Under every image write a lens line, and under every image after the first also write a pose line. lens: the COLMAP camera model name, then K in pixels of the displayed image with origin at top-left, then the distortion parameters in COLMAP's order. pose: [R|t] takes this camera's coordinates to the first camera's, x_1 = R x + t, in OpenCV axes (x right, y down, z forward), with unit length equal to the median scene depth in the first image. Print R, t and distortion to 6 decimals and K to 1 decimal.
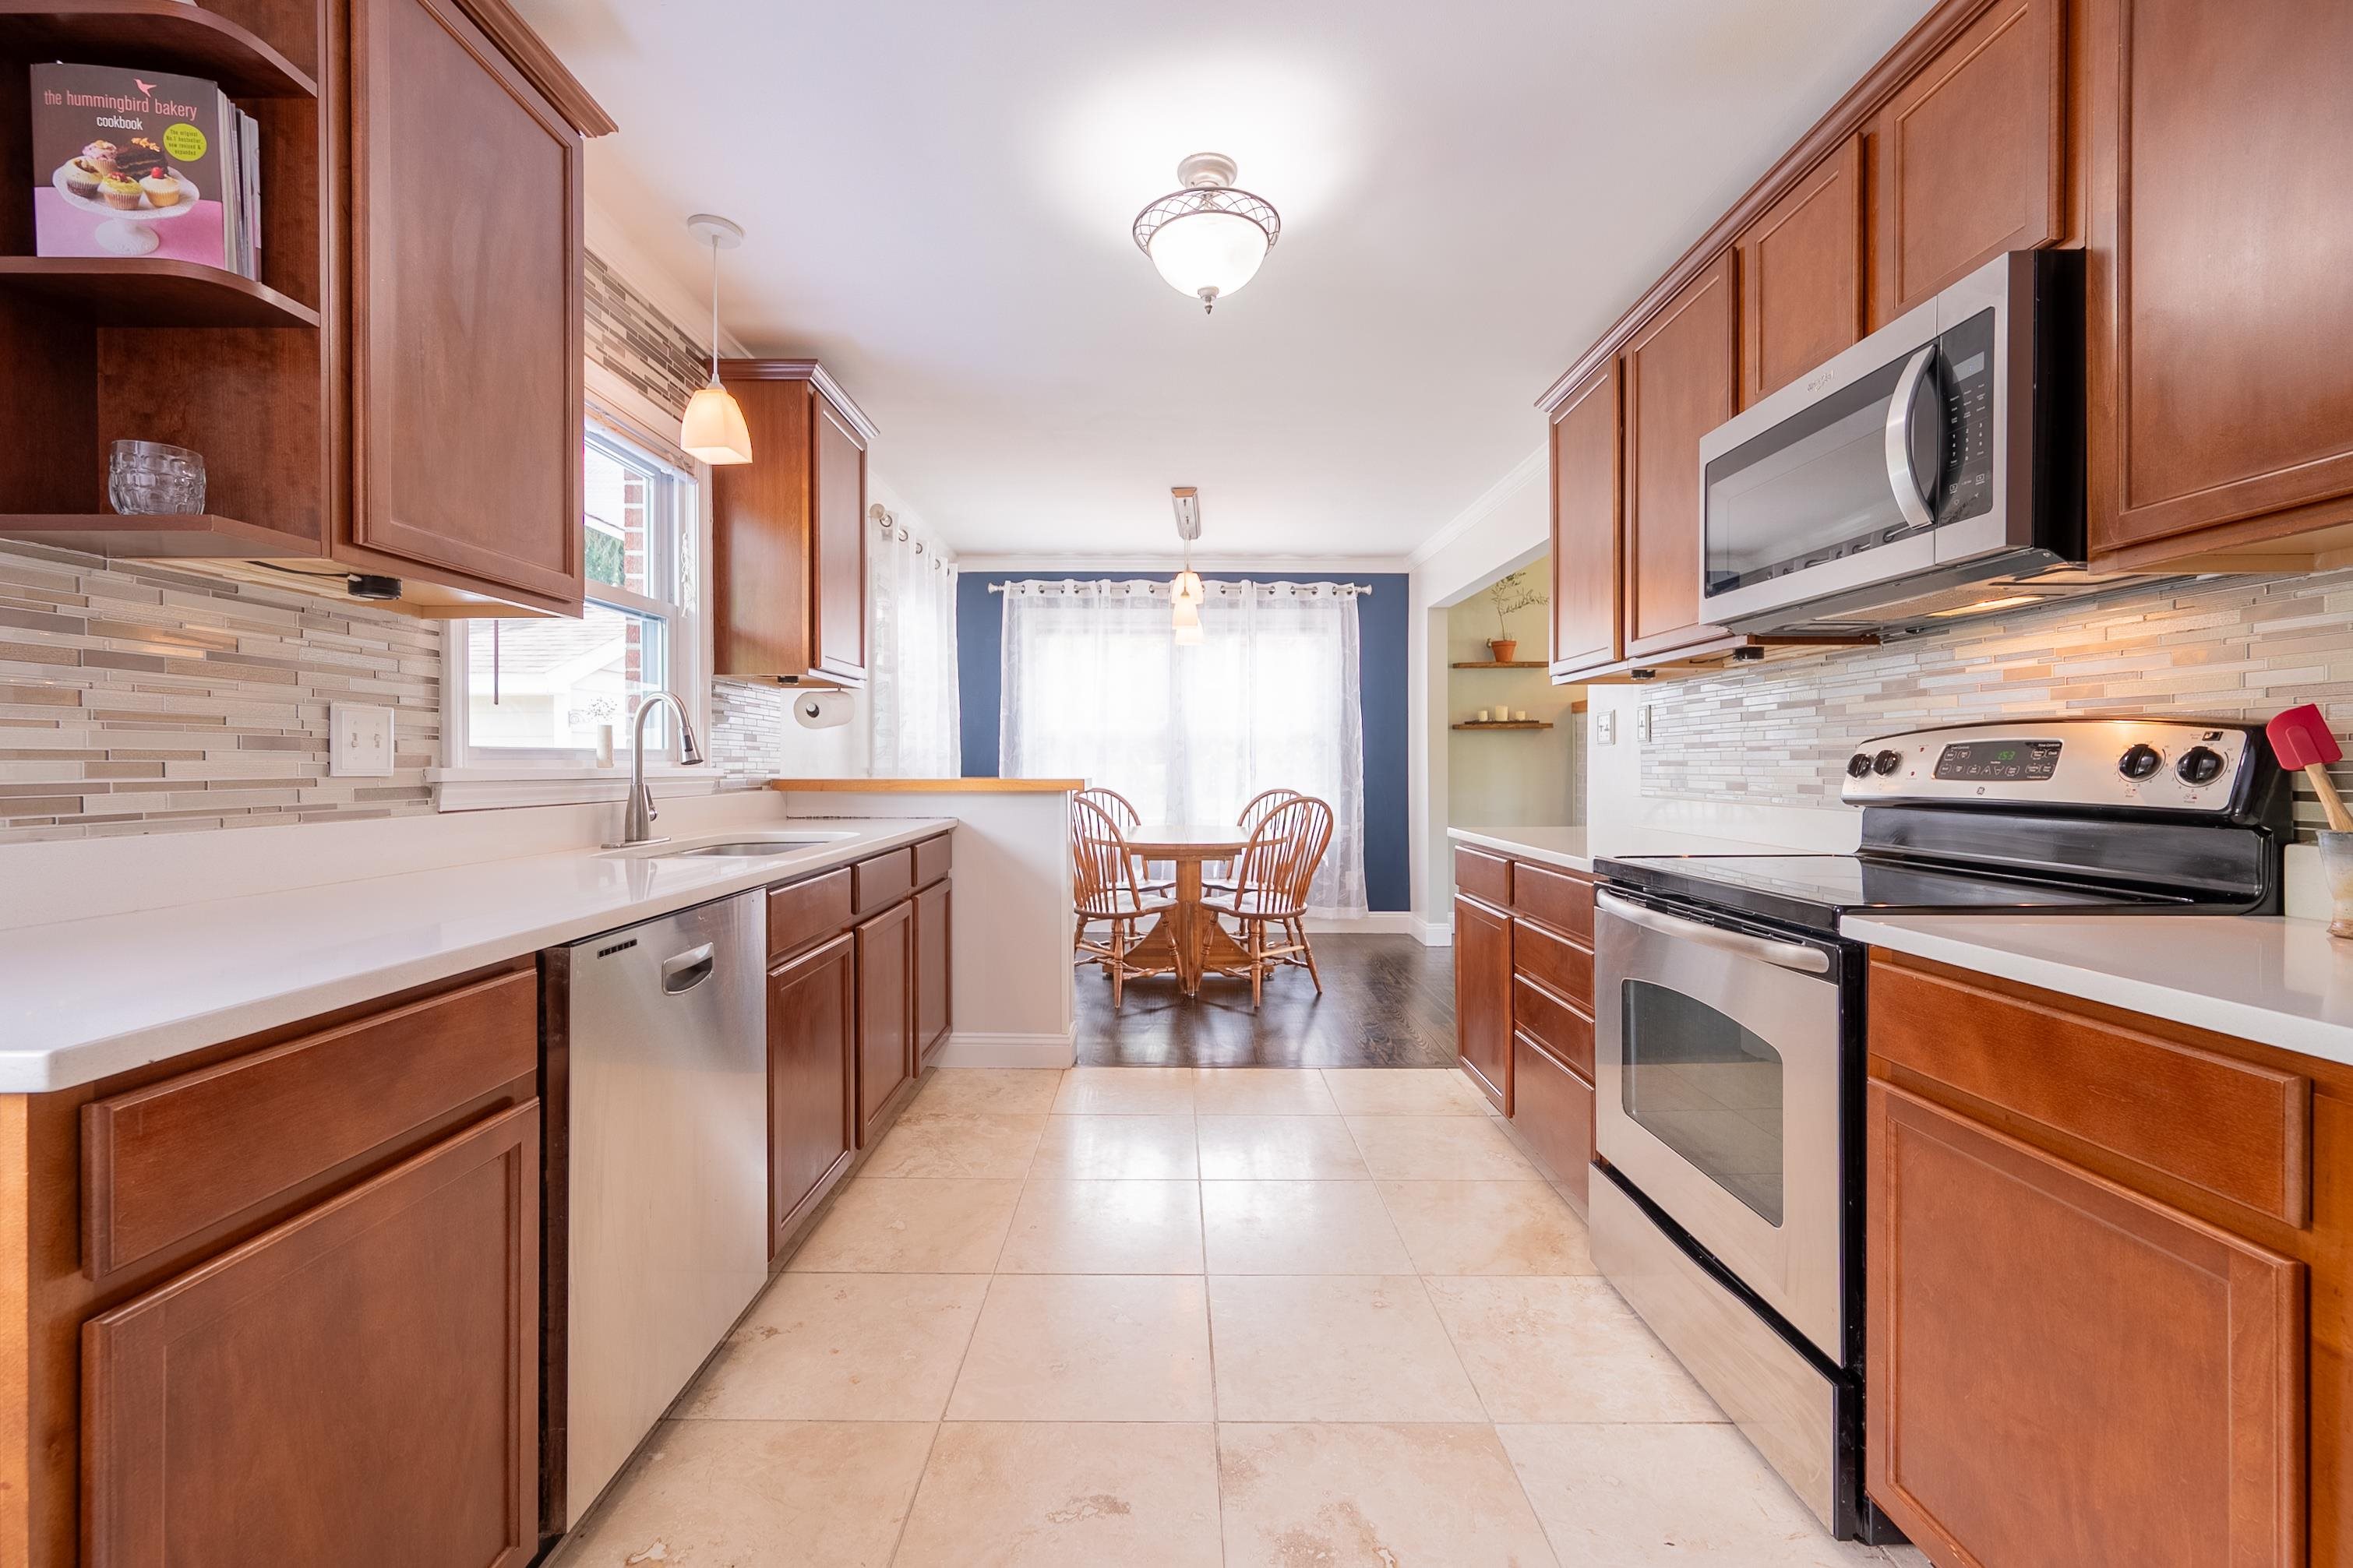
lens RADIAL K [[939.9, 0, 1171.2], [0, 939.9, 771.1], [0, 0, 1]] dist [-0.000174, 0.000397]
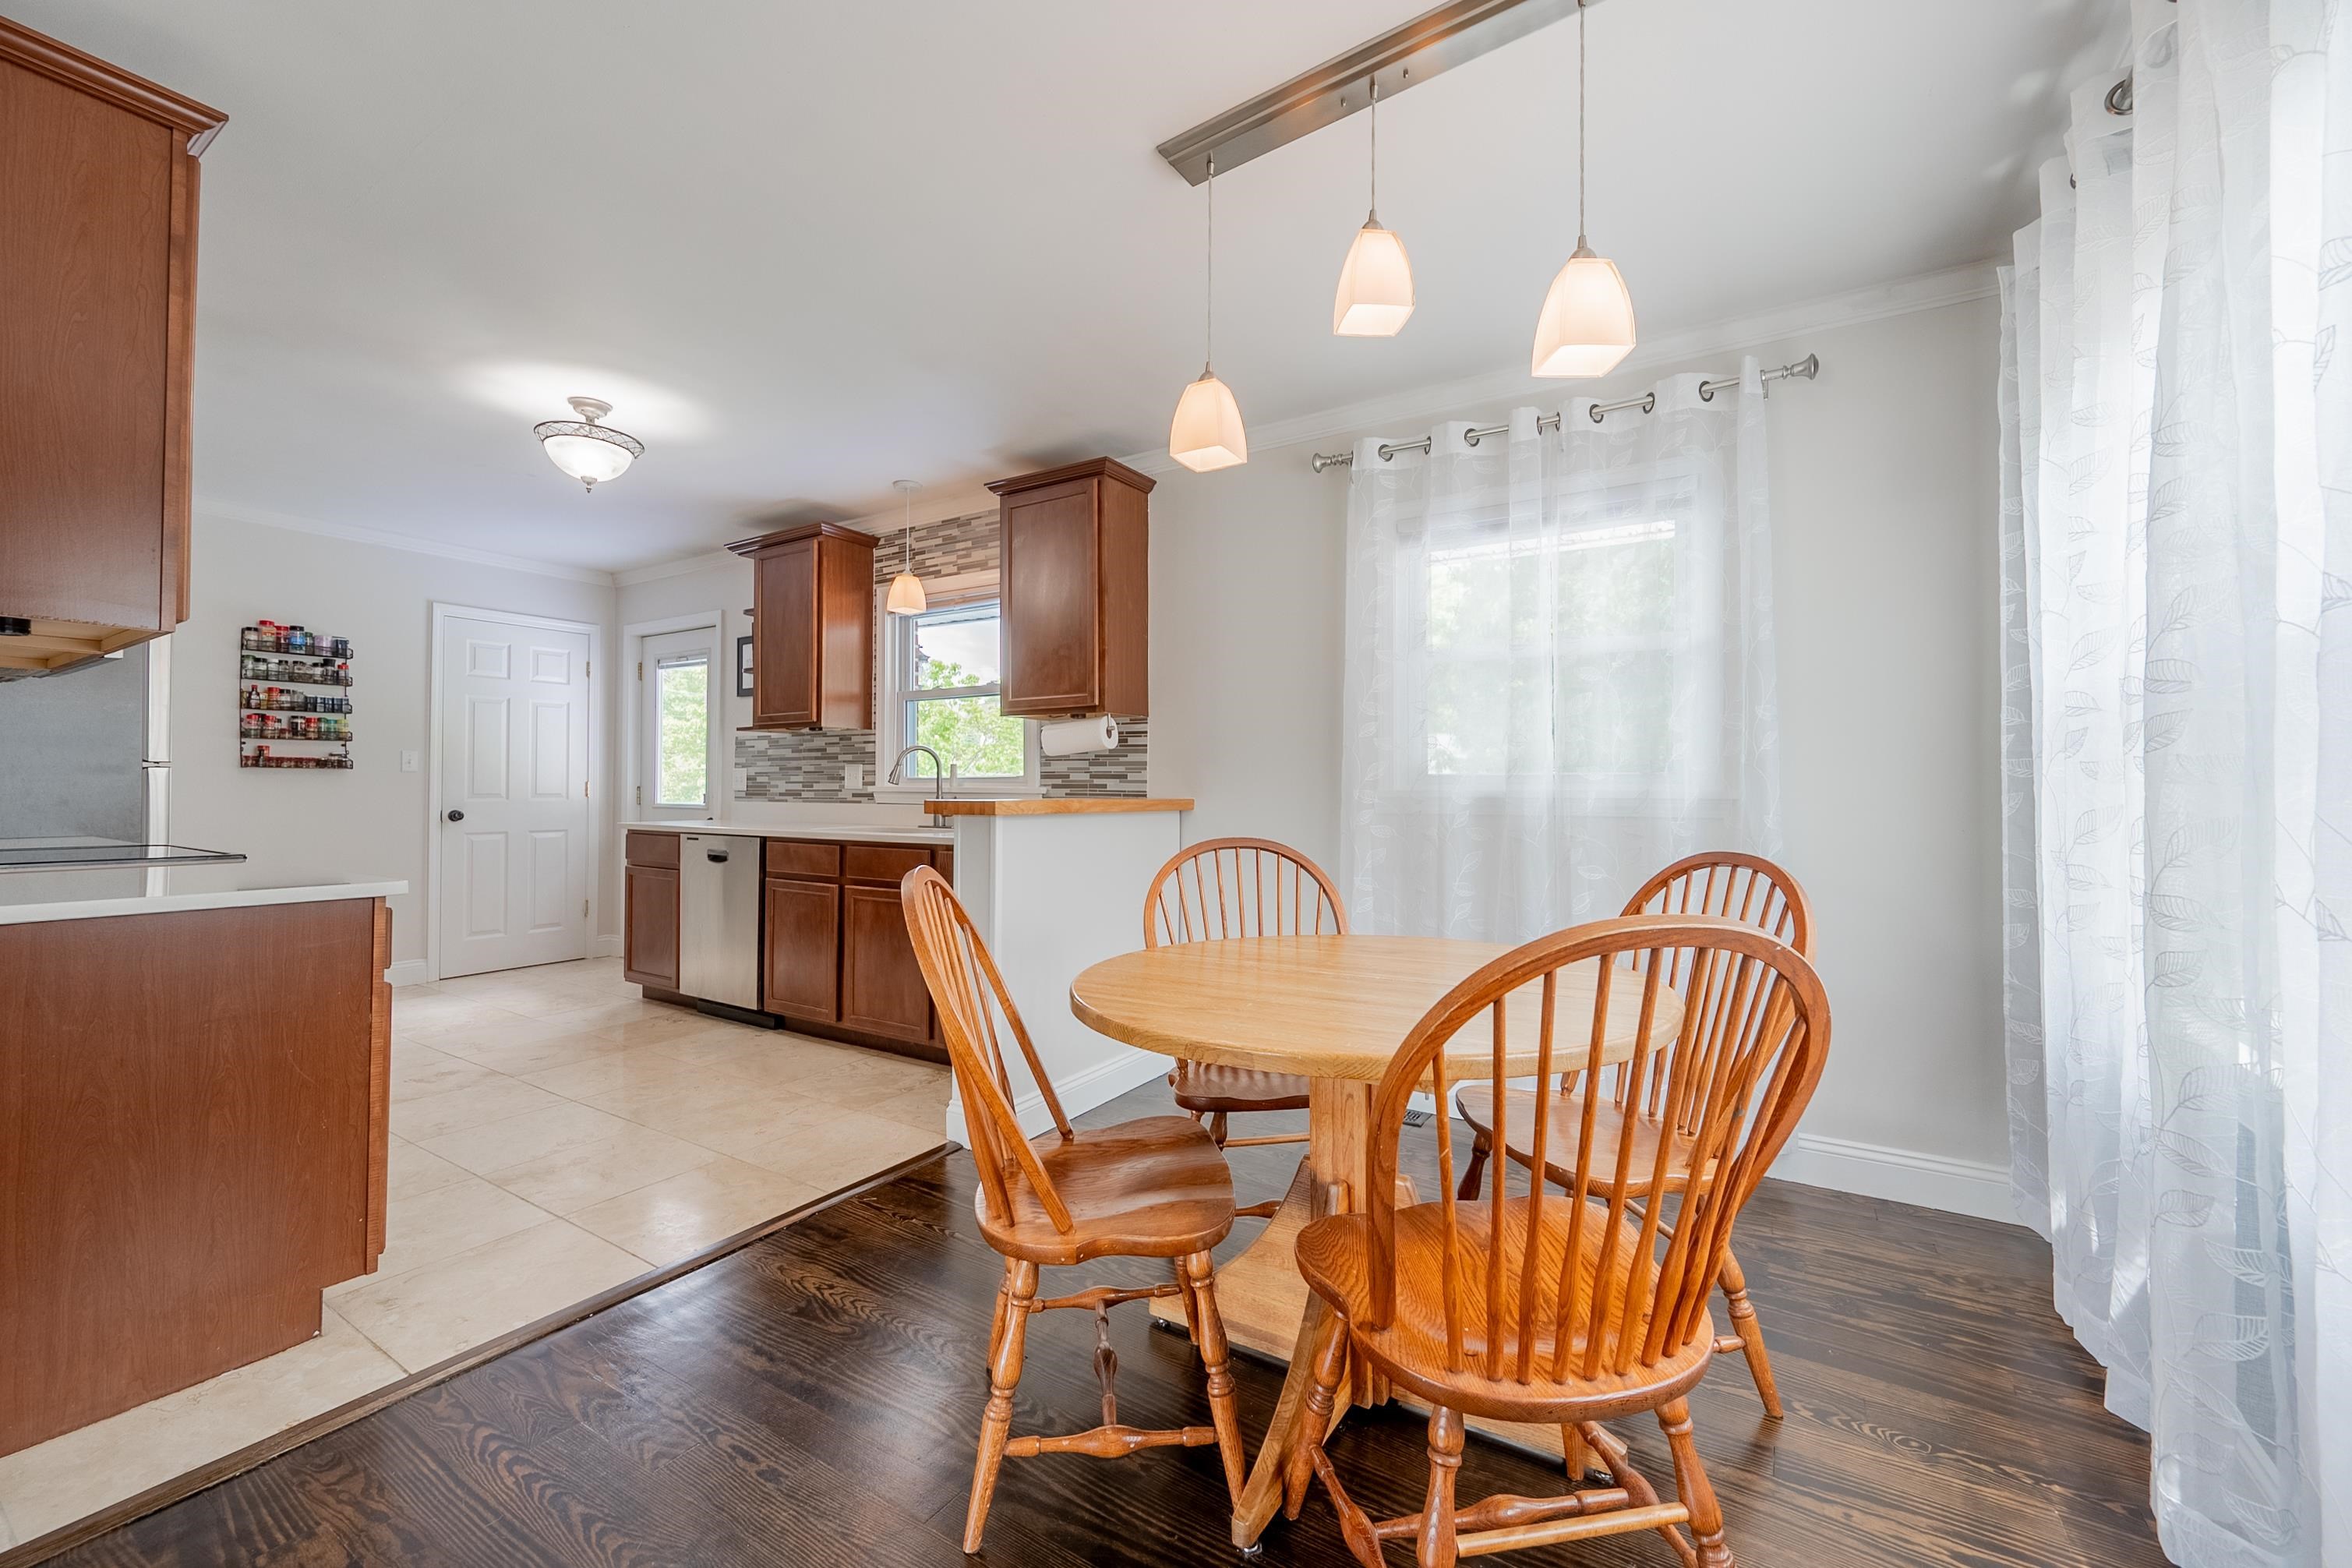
lens RADIAL K [[938.6, 0, 1176.4], [0, 938.6, 776.5], [0, 0, 1]] dist [-0.000514, -0.000089]
pose [[-0.534777, -0.011530, -0.844914, 0.670473], [-0.009930, 0.999924, -0.007360, -0.013615], [0.844935, 0.004454, -0.534851, 2.156031]]
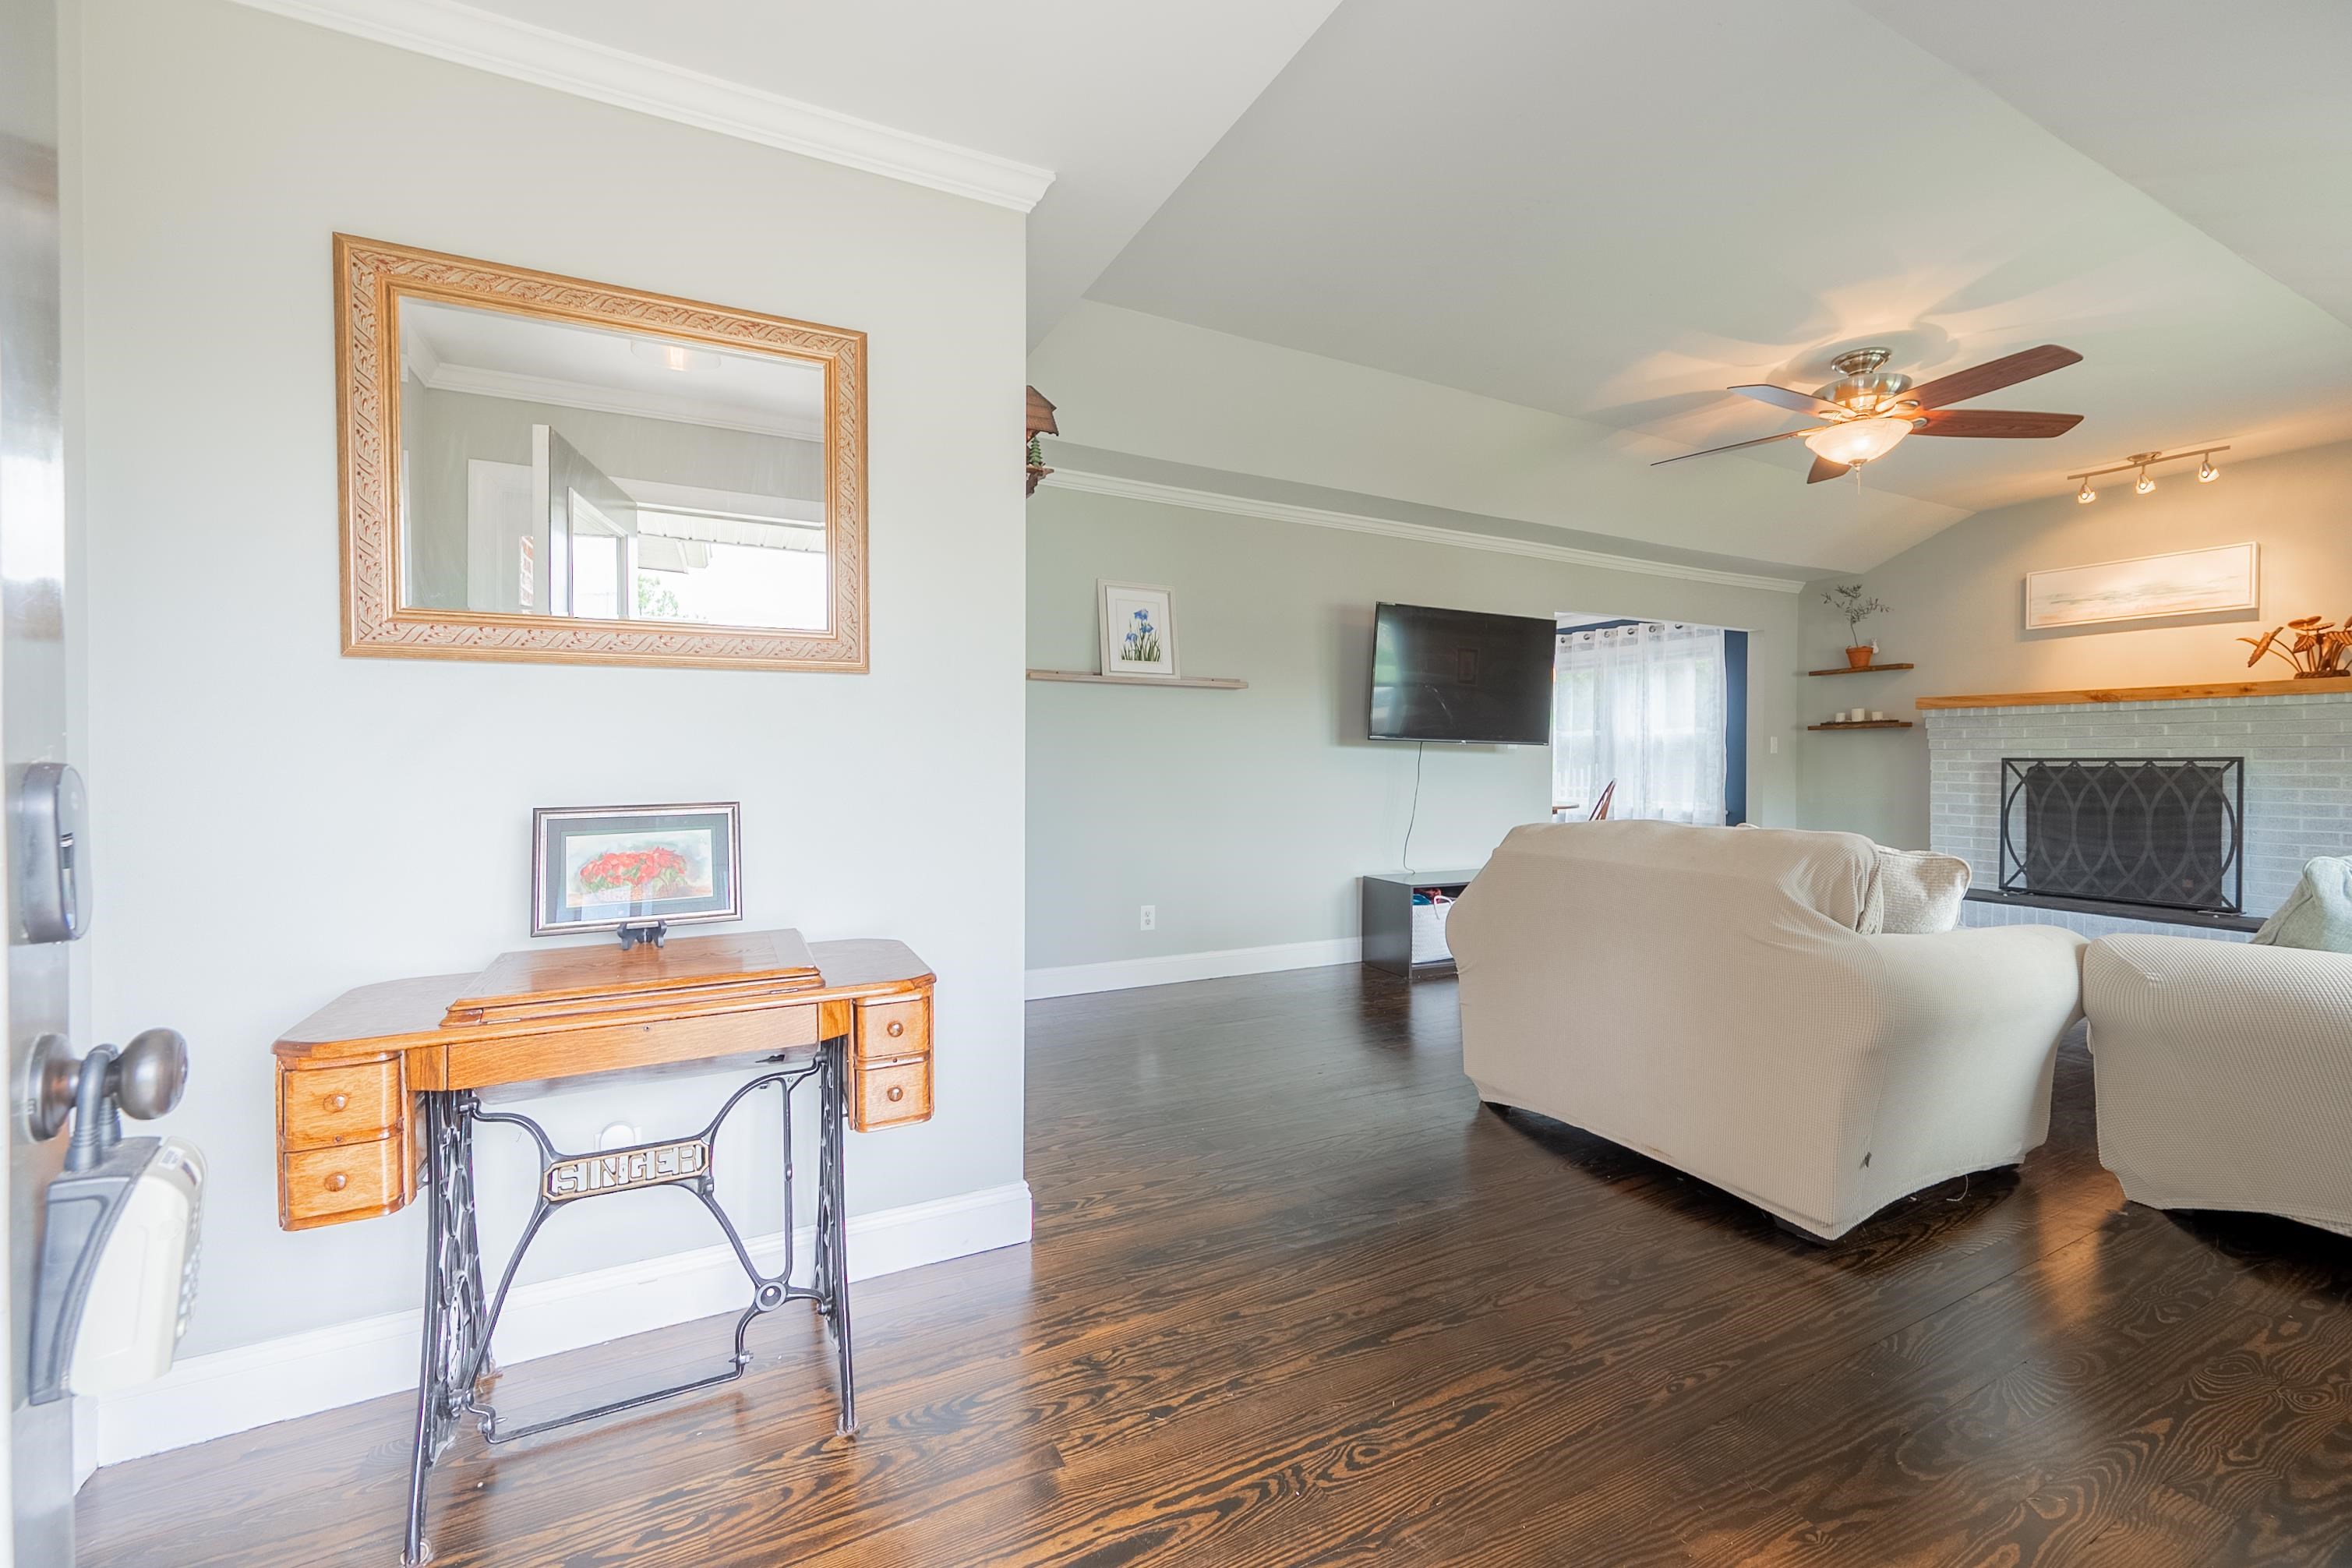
lens RADIAL K [[939.6, 0, 1170.7], [0, 939.6, 771.1], [0, 0, 1]] dist [-0.000174, 0.000397]
pose [[0.450316, 0.012940, -0.892776, 2.267091], [-0.009901, 0.999906, 0.009499, 0.003849], [0.892815, 0.004562, 0.450401, -0.467921]]
